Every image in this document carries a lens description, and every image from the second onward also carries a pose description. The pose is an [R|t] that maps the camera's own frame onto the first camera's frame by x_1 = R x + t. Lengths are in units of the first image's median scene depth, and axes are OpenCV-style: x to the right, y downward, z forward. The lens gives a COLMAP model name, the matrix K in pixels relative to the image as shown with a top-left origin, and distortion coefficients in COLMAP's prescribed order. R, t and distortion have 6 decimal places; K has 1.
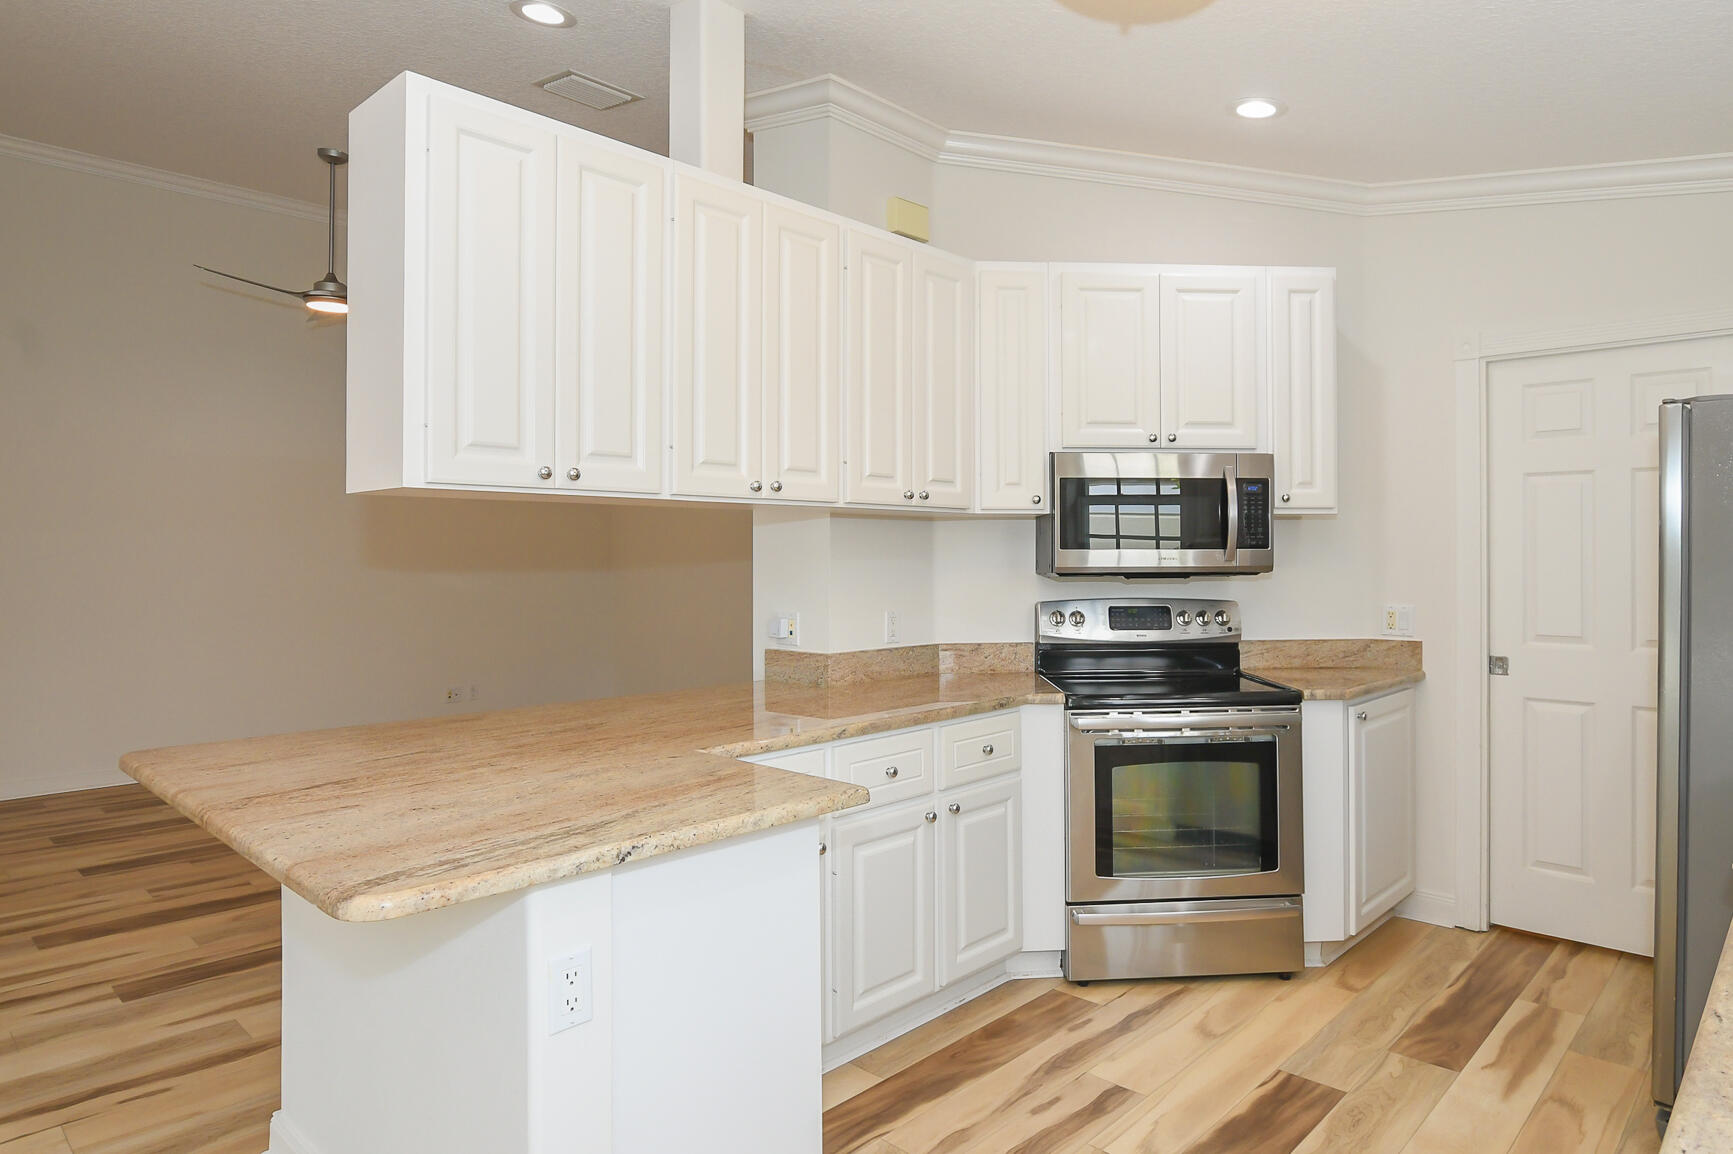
lens RADIAL K [[1033.5, 0, 946.7], [0, 1033.5, 544.7], [0, 0, 1]] dist [-0.008988, 0.001323]
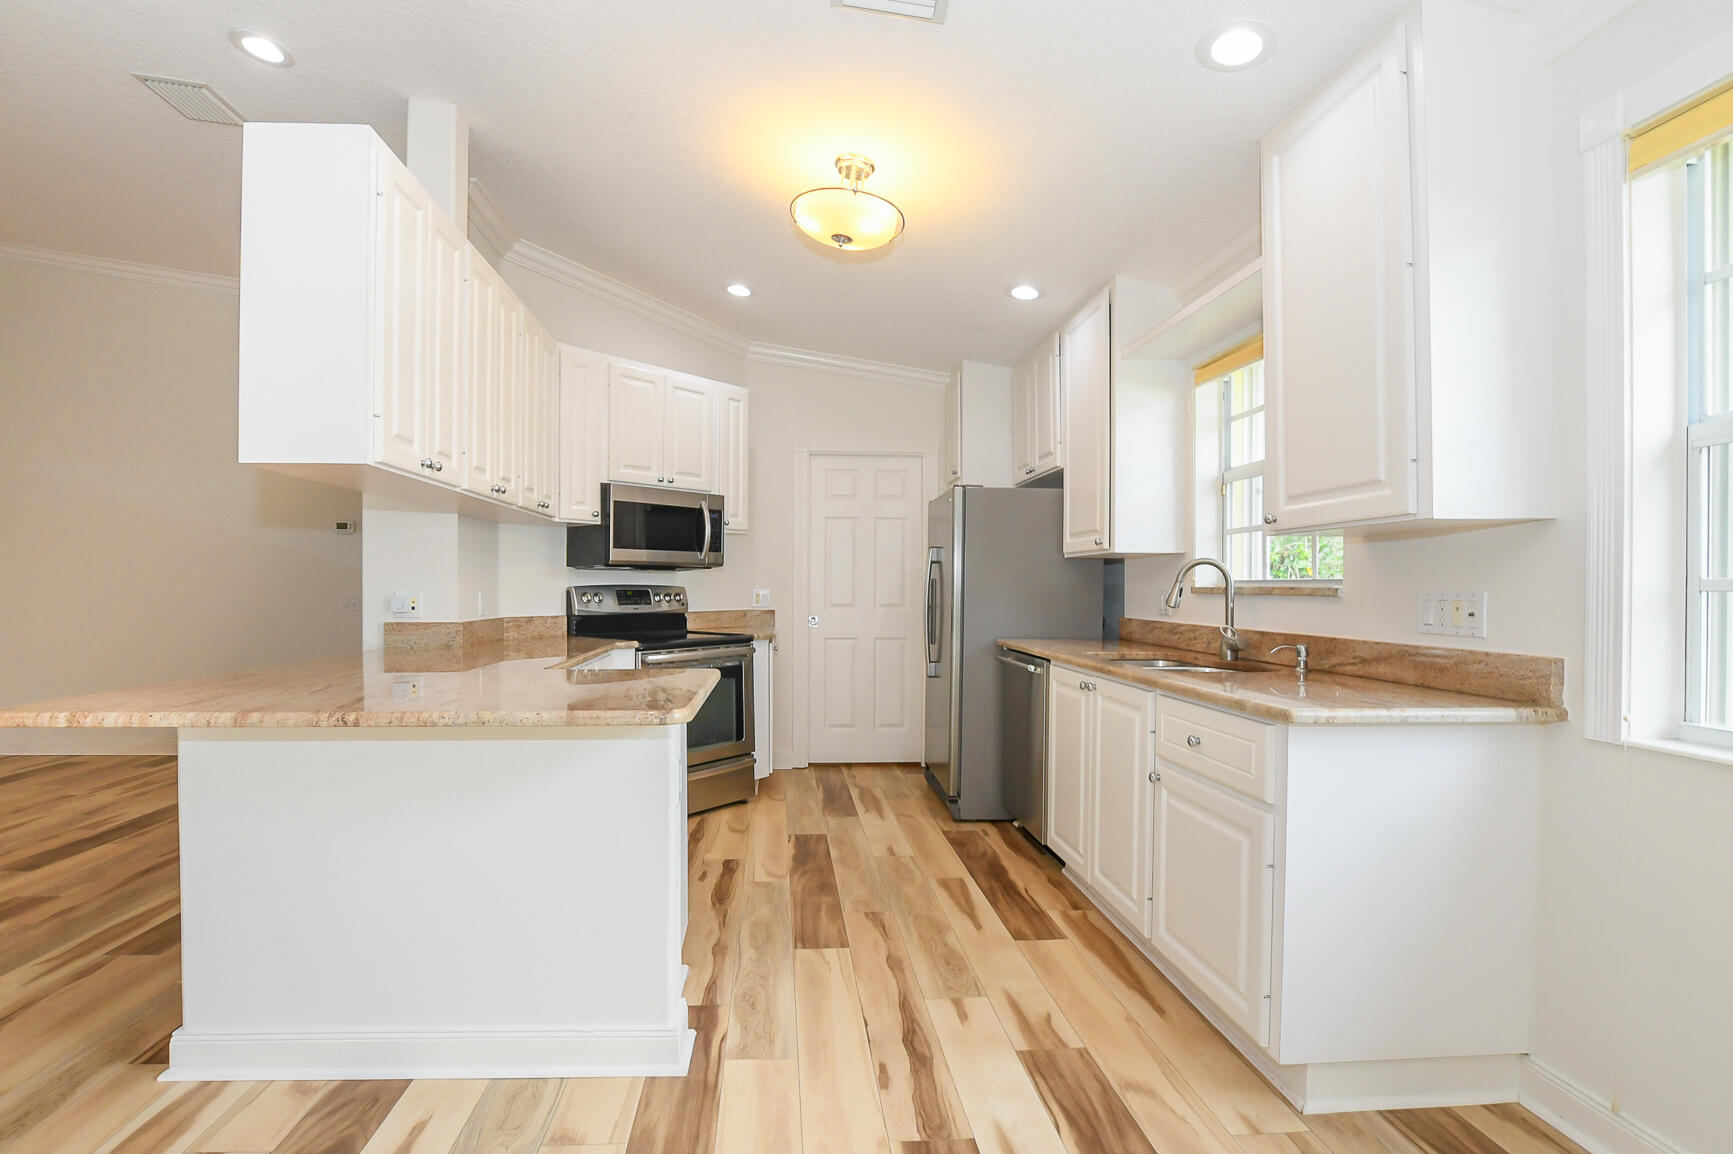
lens RADIAL K [[819.6, 0, 811.3], [0, 819.6, 588.6], [0, 0, 1]] dist [-0.013934, 0.000048]
pose [[0.718556, 0.002305, 0.695465, -0.492428], [-0.010506, 0.999916, 0.007541, 0.049200], [-0.695390, -0.012725, 0.718520, -0.043530]]
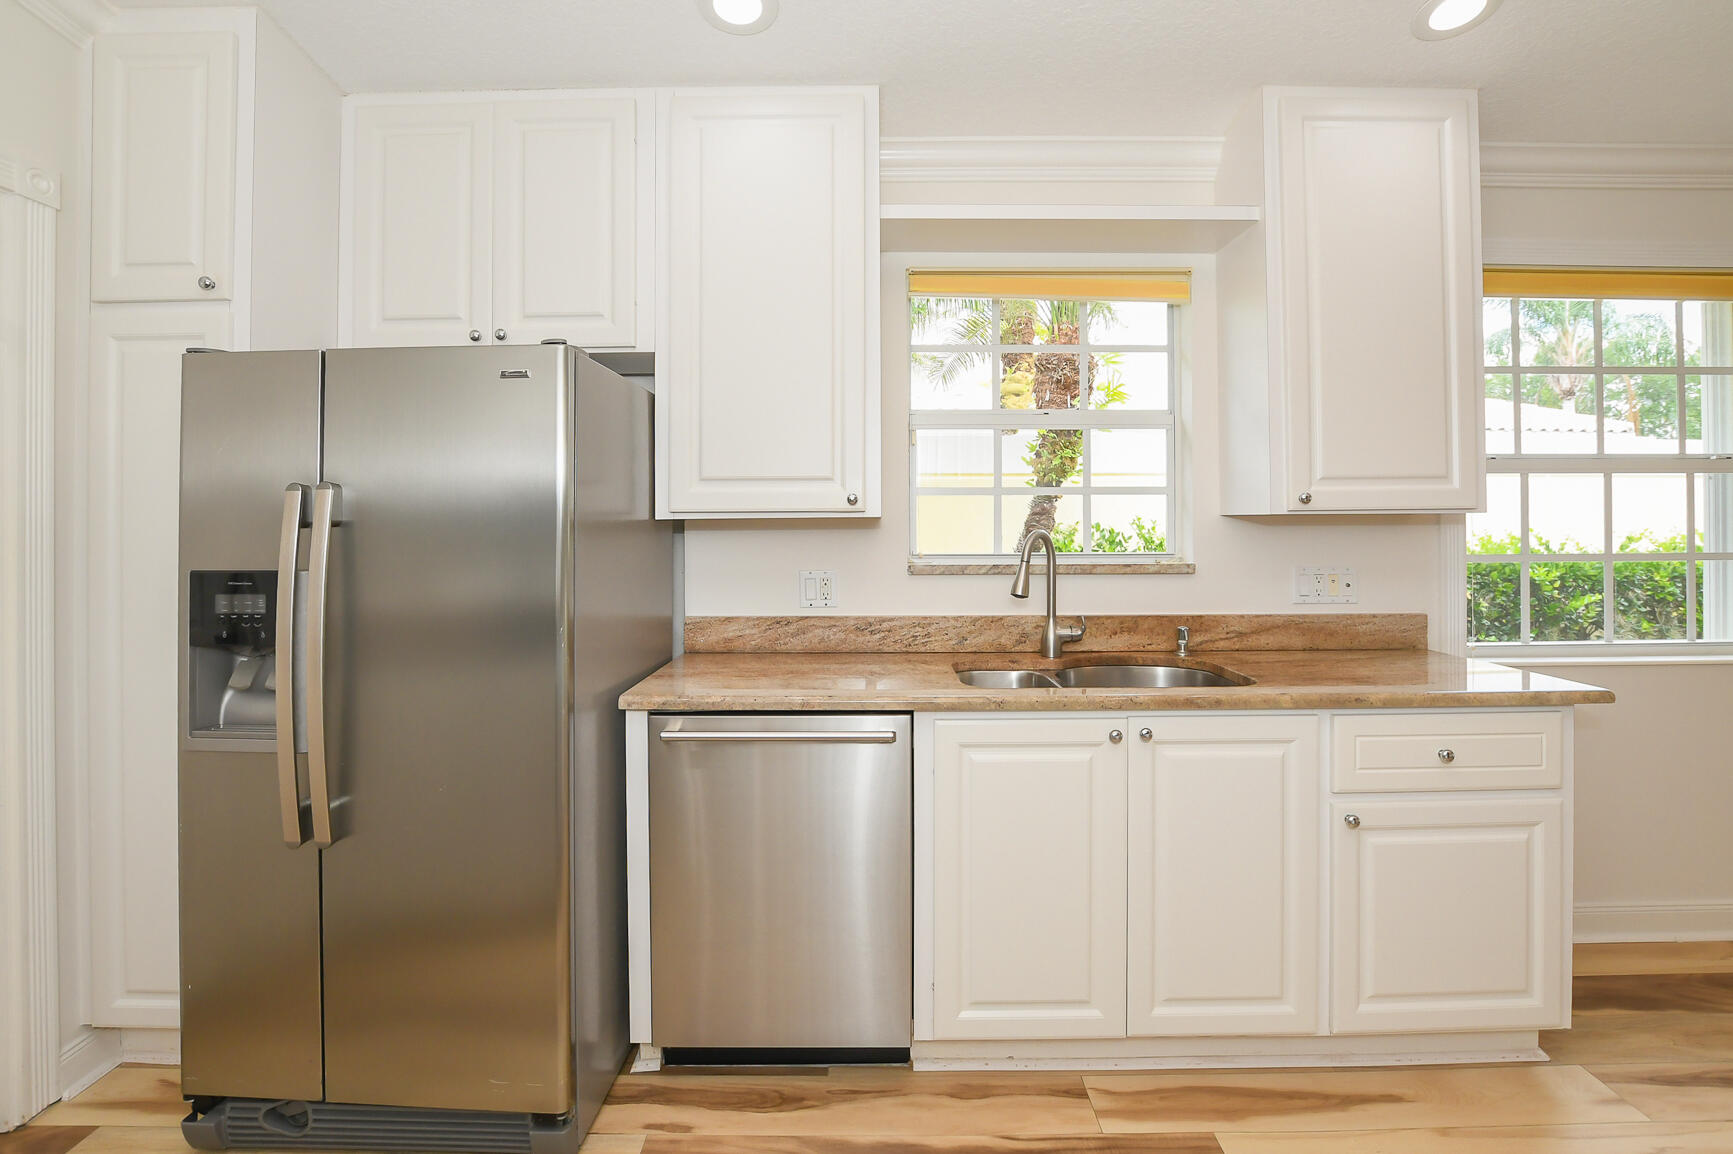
lens RADIAL K [[802.2, 0, 872.2], [0, 802.2, 513.1], [0, 0, 1]] dist [-0.025792, 0.001297]
pose [[-0.663767, 0.008009, 0.747896, -0.004906], [-0.001877, 0.999922, -0.012374, 0.013692], [-0.747937, -0.009617, -0.663700, 0.810909]]
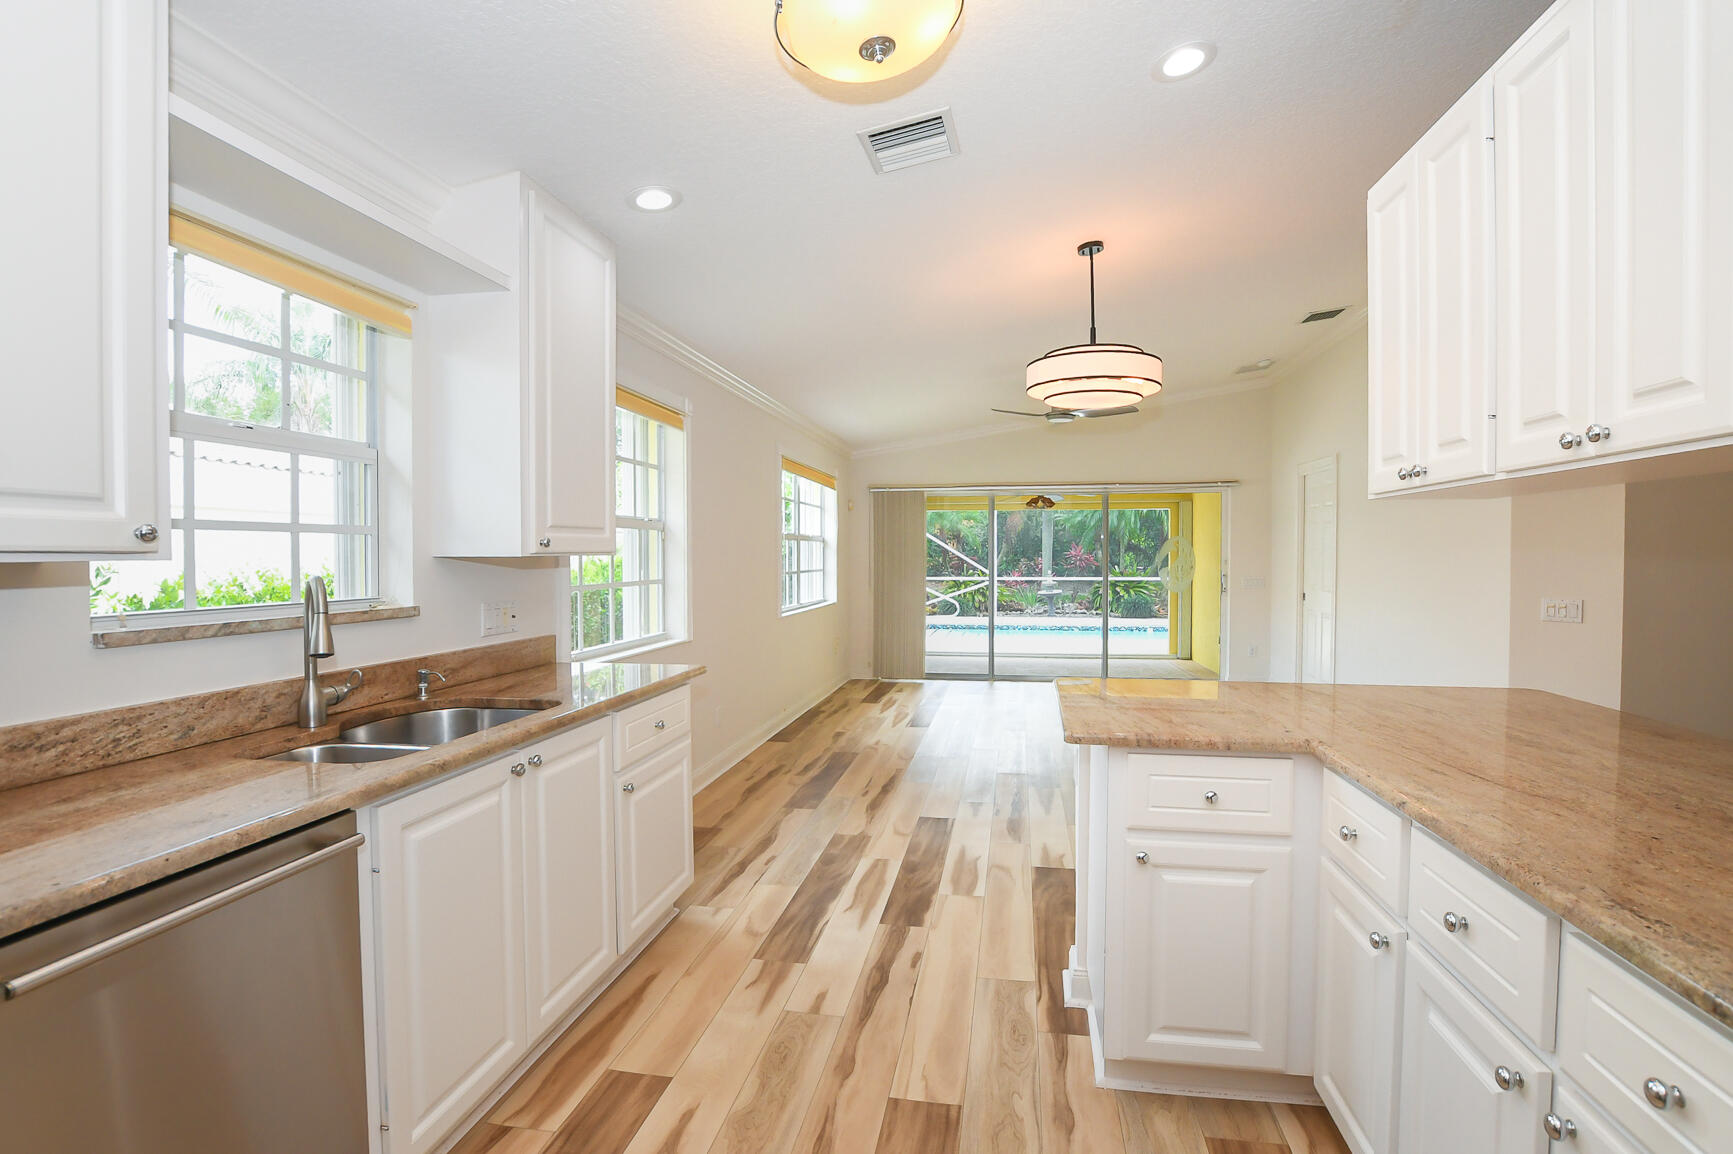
lens RADIAL K [[797.7, 0, 875.8], [0, 797.7, 579.5], [0, 0, 1]] dist [-0.028226, 0.000336]
pose [[-0.852687, 0.017437, -0.522131, 0.343611], [0.005355, 0.999682, 0.024640, 0.011317], [0.522394, 0.018214, -0.852509, 0.923578]]
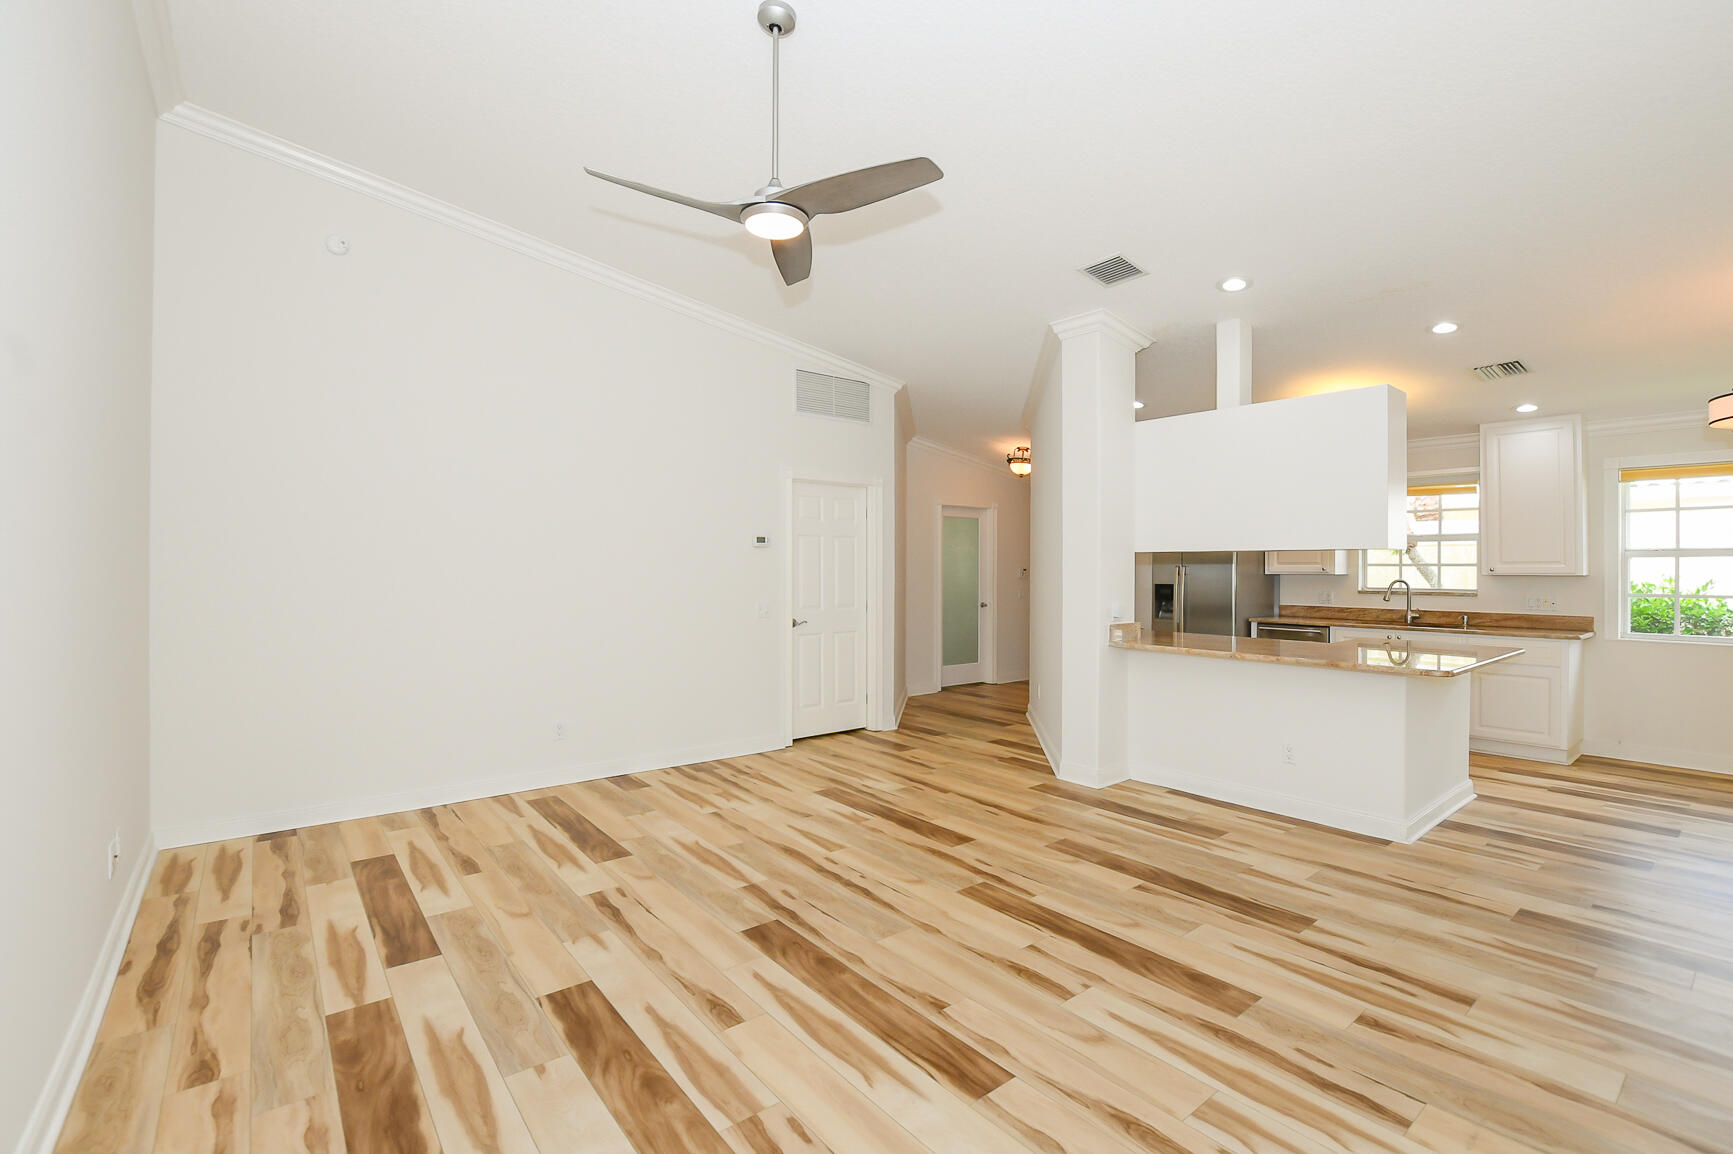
lens RADIAL K [[768.5, 0, 866.3], [0, 768.5, 569.6], [0, 0, 1]] dist [-0.030268, 0.001094]
pose [[0.172185, -0.002510, 0.985062, -1.609686], [-0.009640, 0.999945, 0.004233, 0.000920], [-0.985018, -0.010225, 0.172151, 1.224870]]
